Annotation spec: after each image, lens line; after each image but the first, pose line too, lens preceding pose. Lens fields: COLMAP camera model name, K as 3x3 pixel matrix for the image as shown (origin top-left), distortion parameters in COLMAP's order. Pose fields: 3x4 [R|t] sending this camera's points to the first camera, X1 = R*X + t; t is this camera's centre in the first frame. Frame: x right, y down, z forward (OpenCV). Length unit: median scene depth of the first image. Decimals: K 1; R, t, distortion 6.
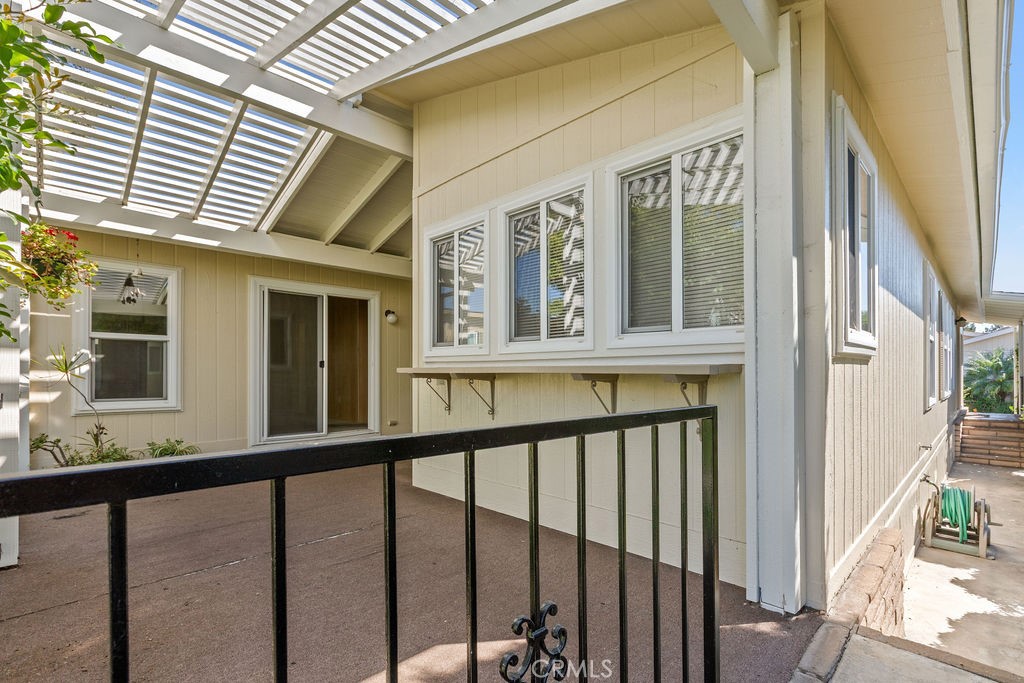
lens RADIAL K [[462.3, 0, 512.5], [0, 462.3, 372.7], [0, 0, 1]] dist [-0.002250, -0.001495]
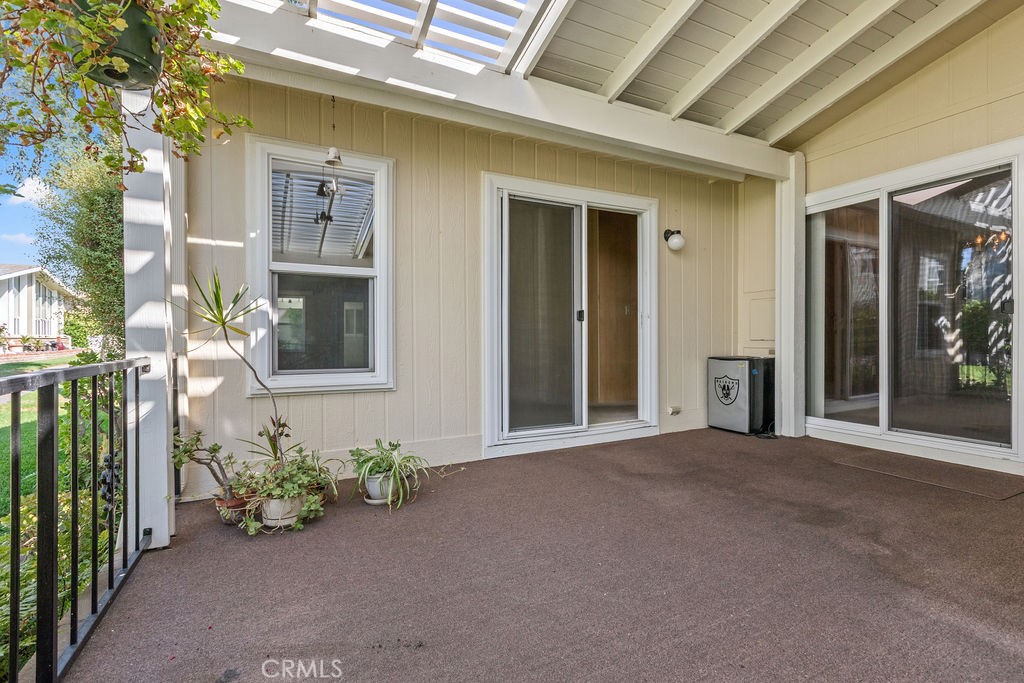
lens RADIAL K [[462.3, 0, 512.5], [0, 462.3, 340.8], [0, 0, 1]] dist [-0.002250, -0.001495]
pose [[0.949972, -0.005075, -0.312295, -0.371650], [0.006949, 0.999964, 0.004890, 0.014202], [0.312259, -0.006815, 0.949973, 0.459419]]
